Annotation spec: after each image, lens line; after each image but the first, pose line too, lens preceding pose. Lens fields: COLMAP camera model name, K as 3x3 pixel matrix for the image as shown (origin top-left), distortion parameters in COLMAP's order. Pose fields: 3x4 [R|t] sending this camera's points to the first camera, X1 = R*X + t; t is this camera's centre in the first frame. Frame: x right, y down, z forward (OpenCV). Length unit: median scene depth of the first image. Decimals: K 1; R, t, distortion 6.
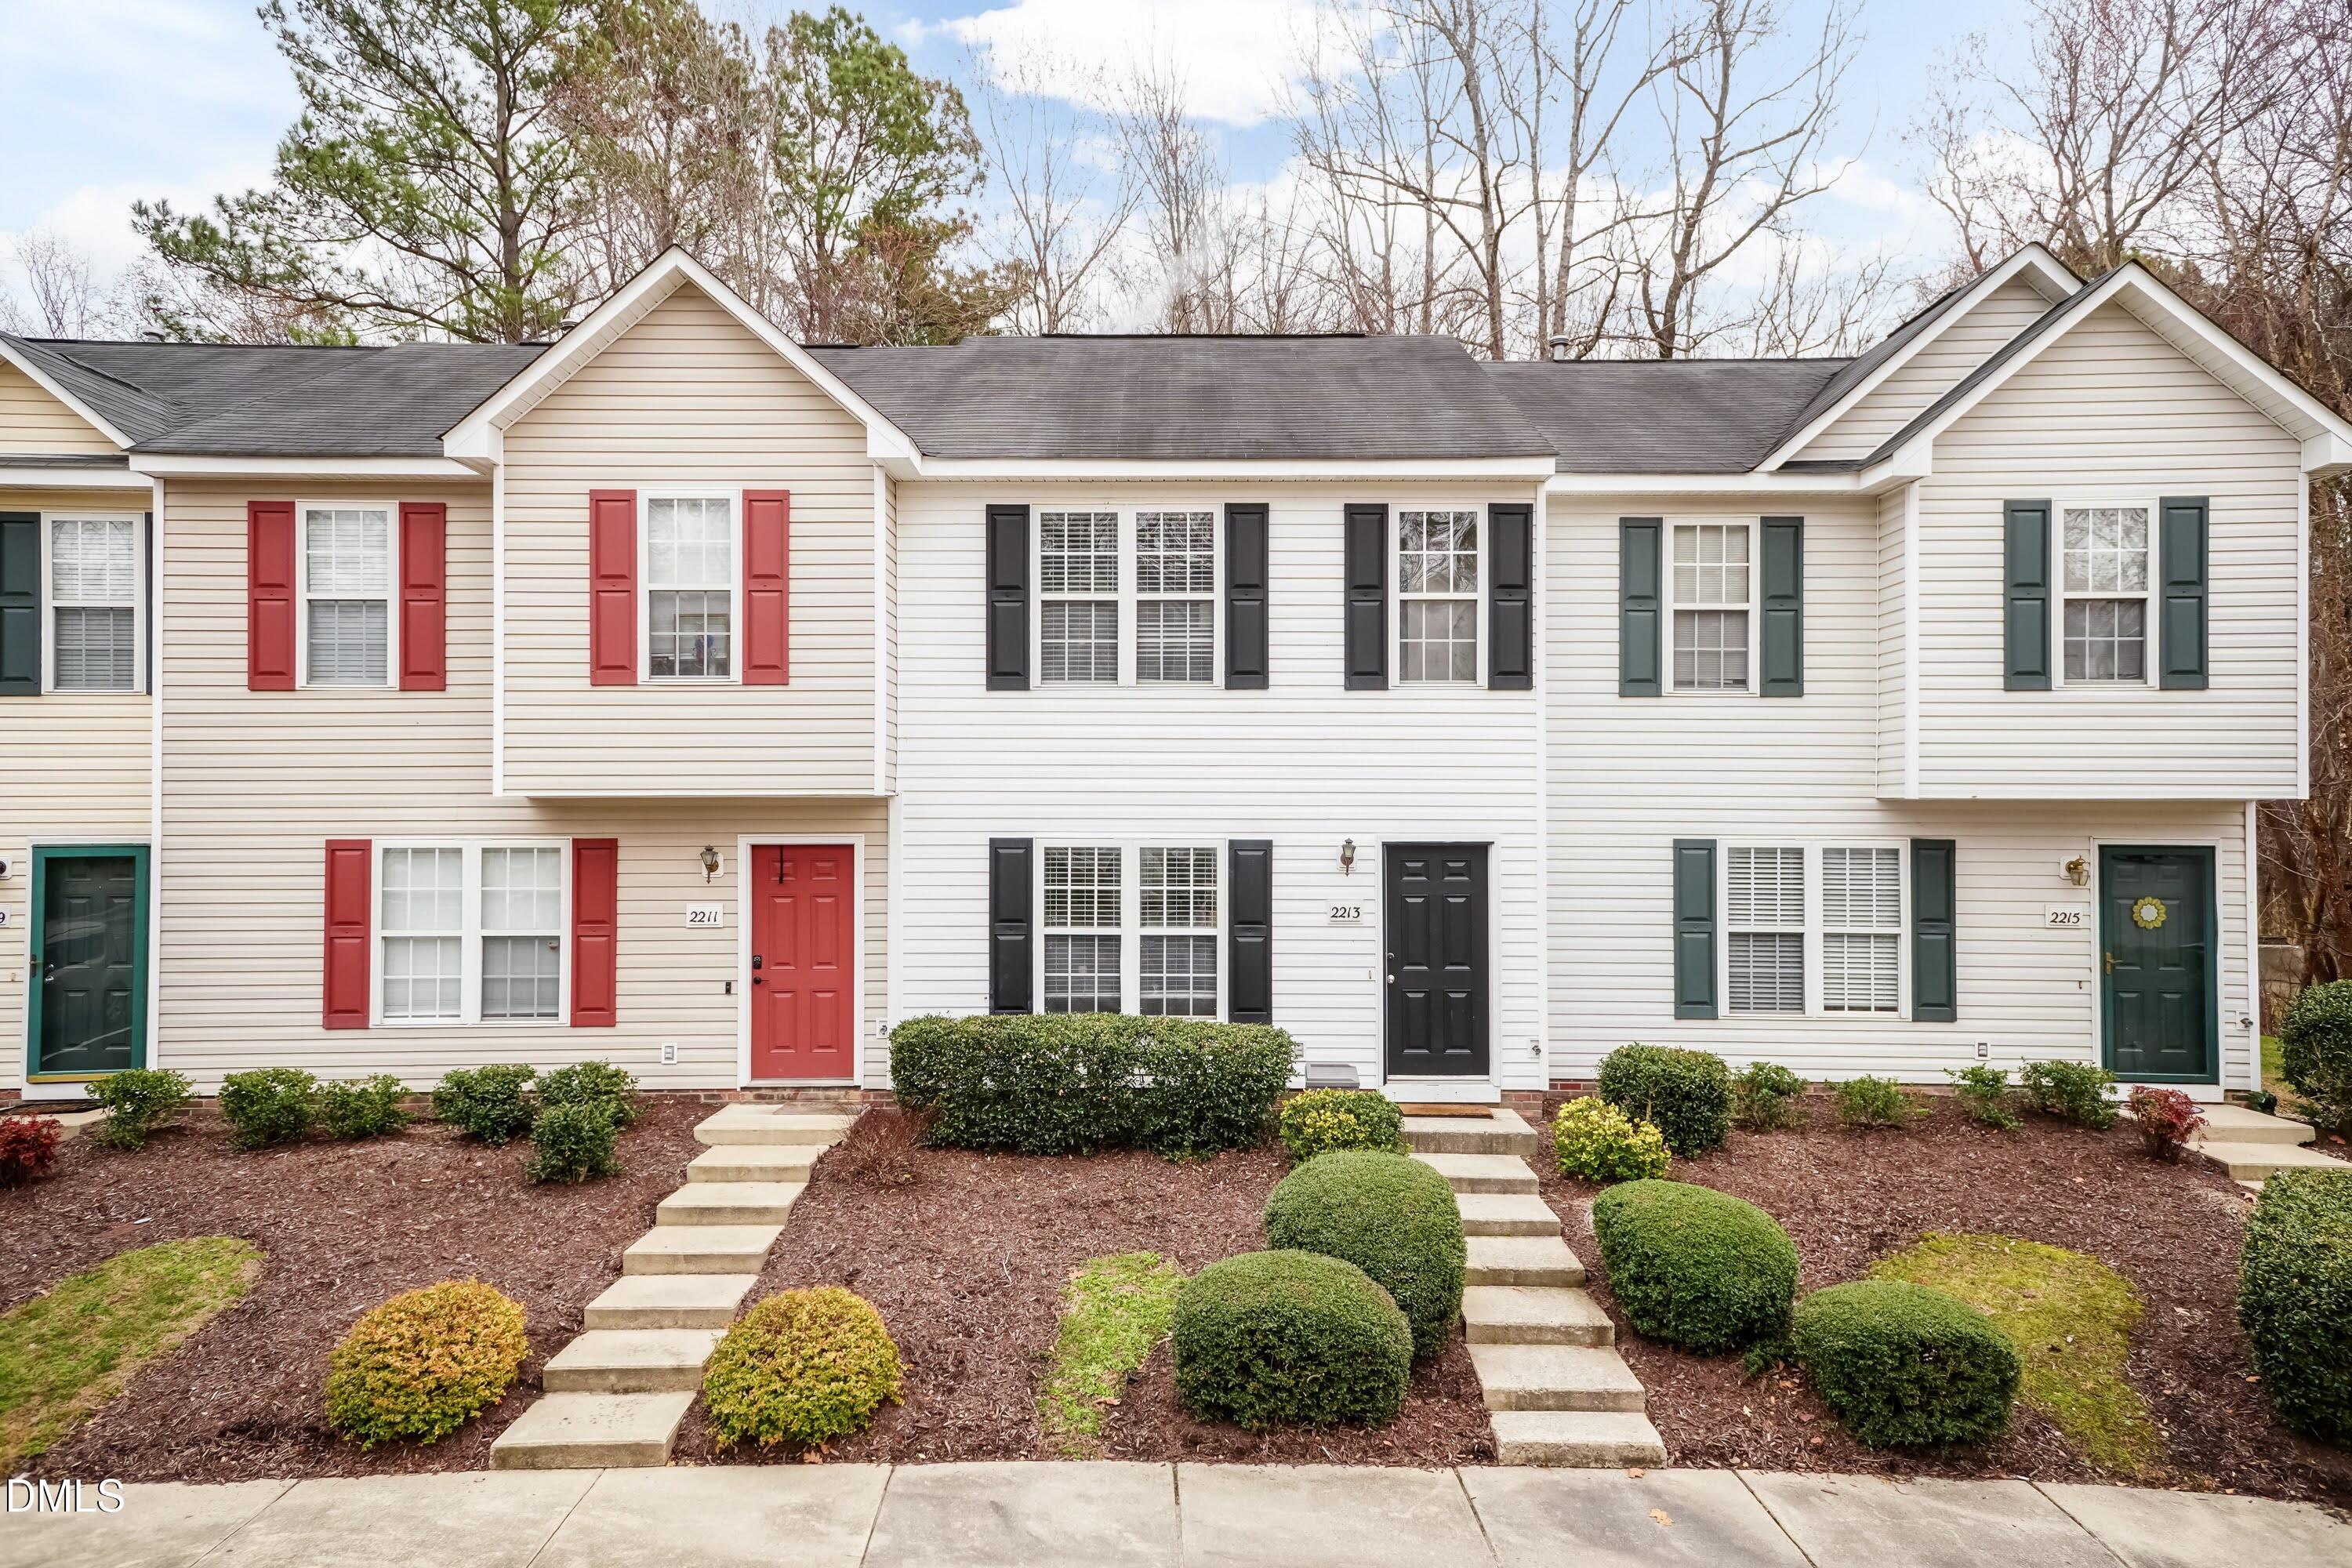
lens RADIAL K [[1618.9, 0, 1172.9], [0, 1618.9, 787.3], [0, 0, 1]] dist [-0.000479, 0.000349]
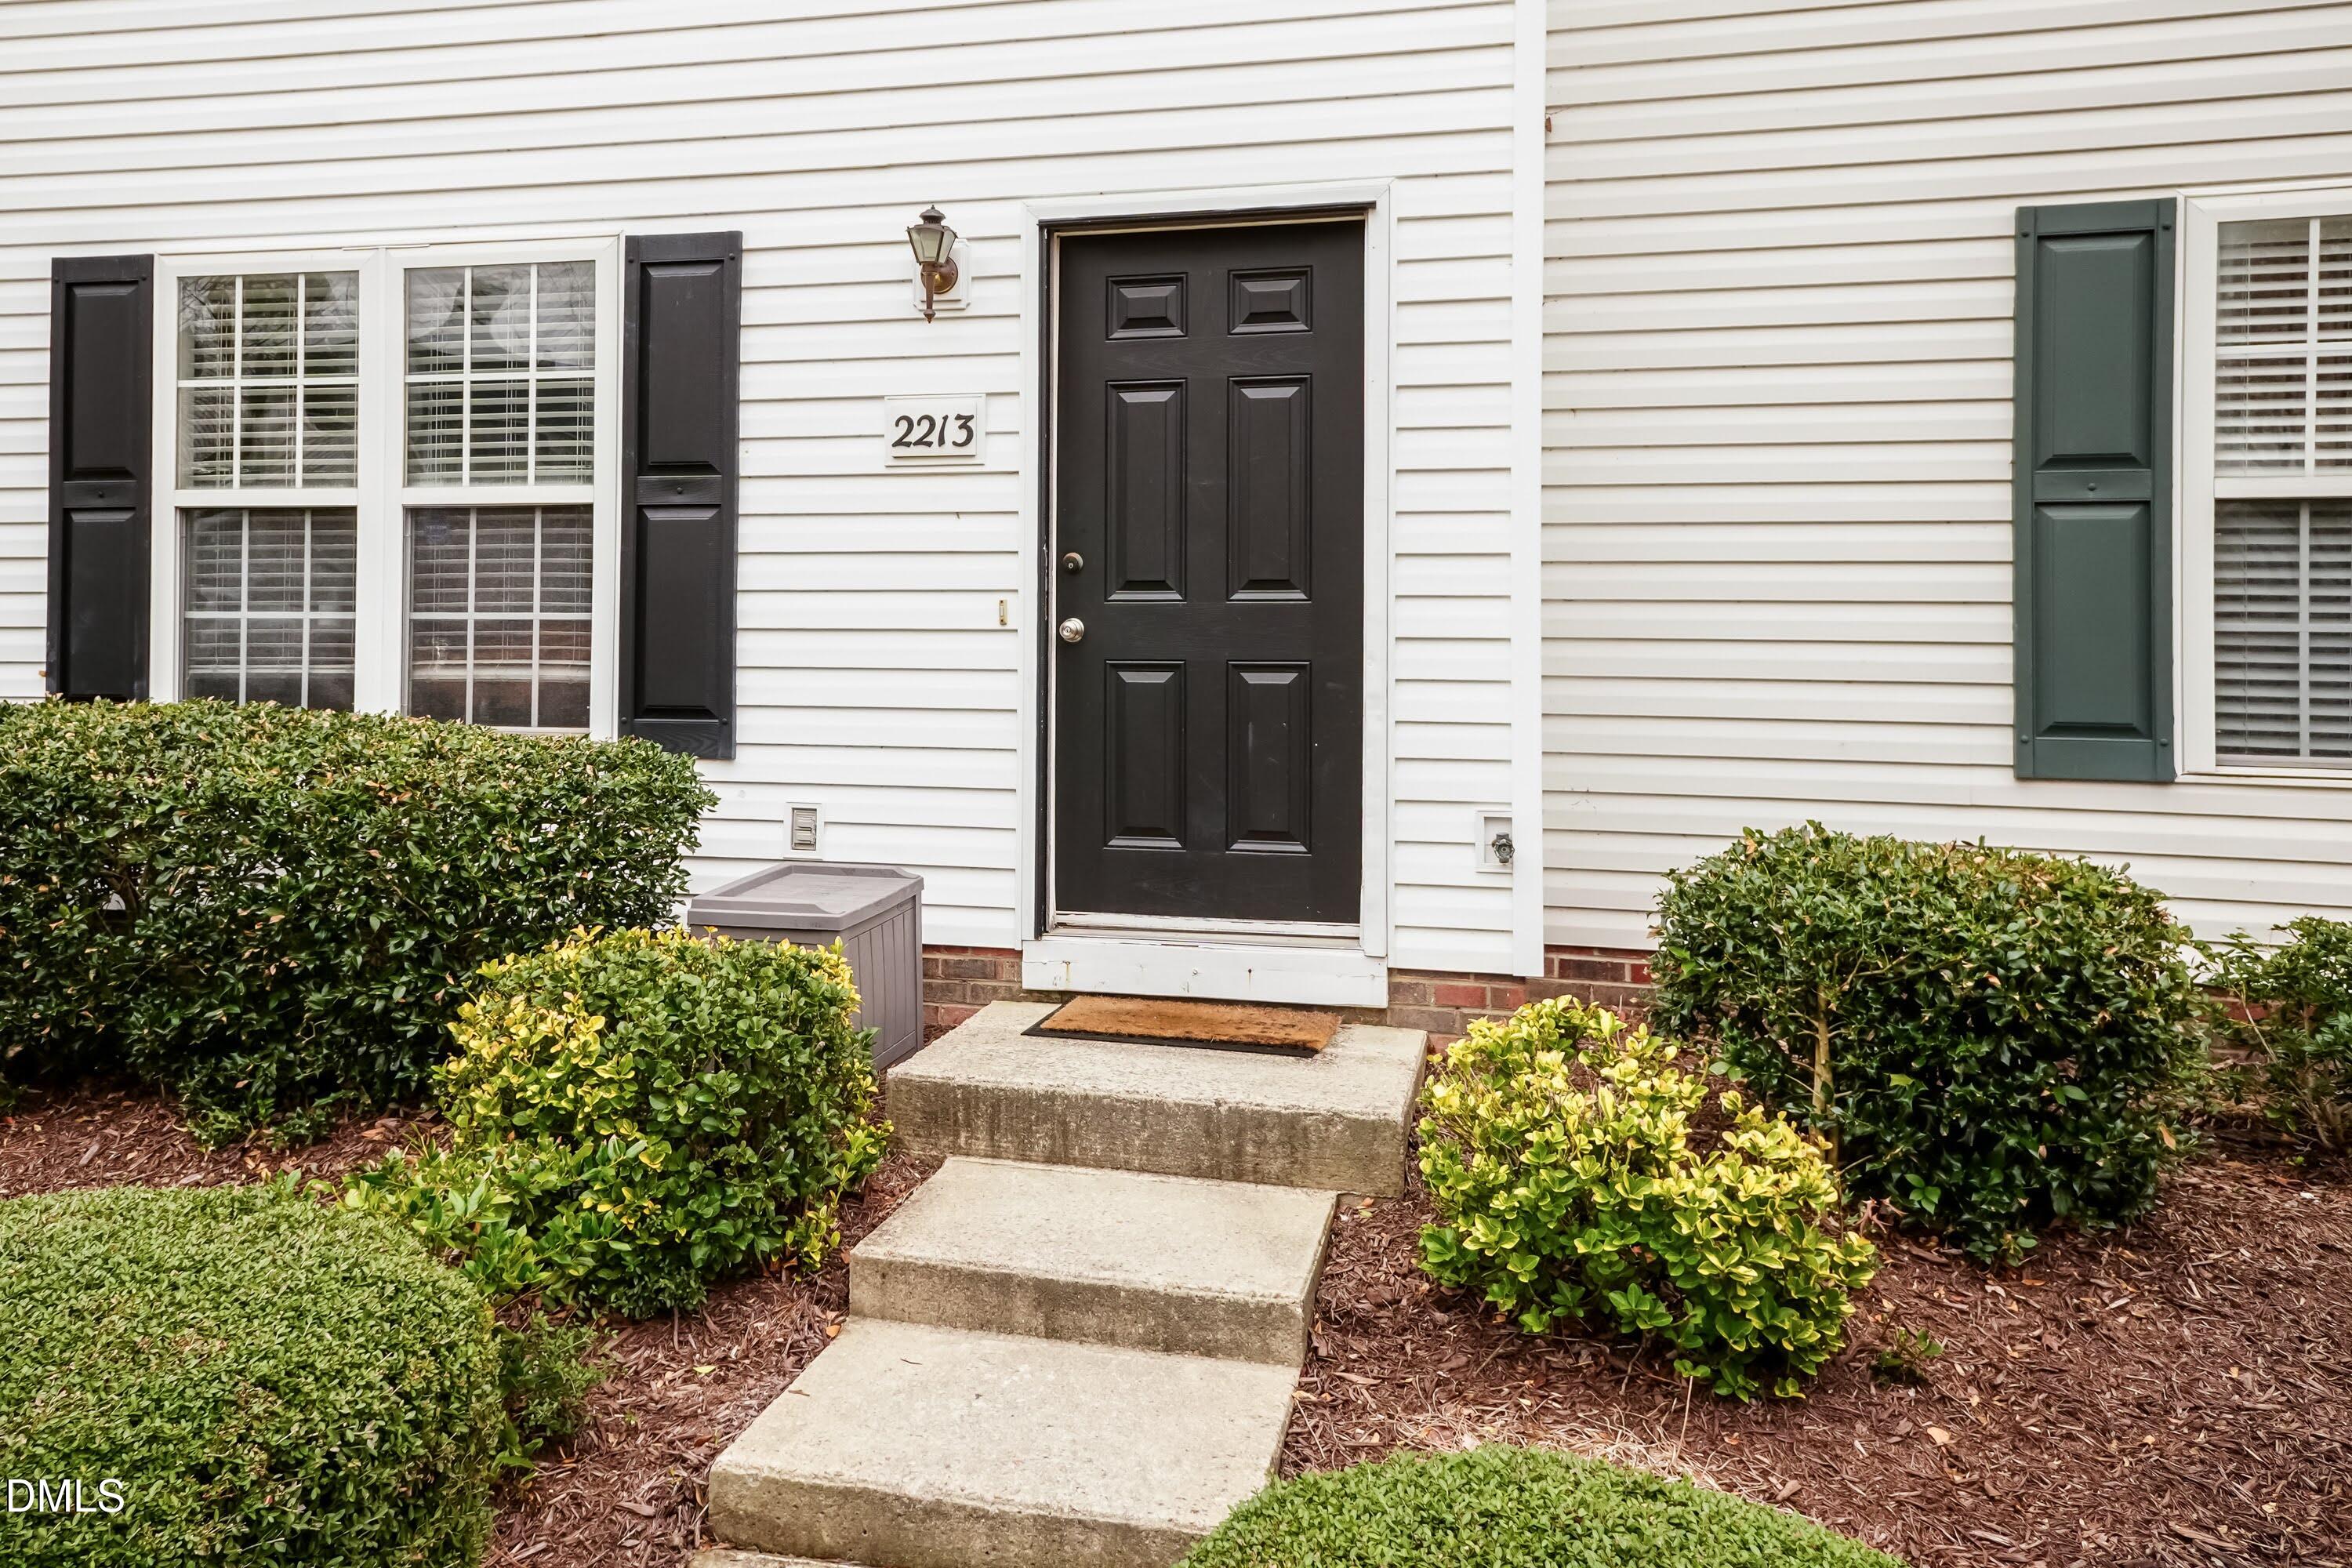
lens RADIAL K [[1677.3, 0, 1201.5], [0, 1677.3, 696.9], [0, 0, 1]] dist [0.050481, 0.008072]
pose [[0.967140, 0.003628, -0.254220, 0.252845], [-0.001022, 0.999946, 0.010379, 0.130130], [0.254243, -0.009778, 0.967091, 0.672064]]
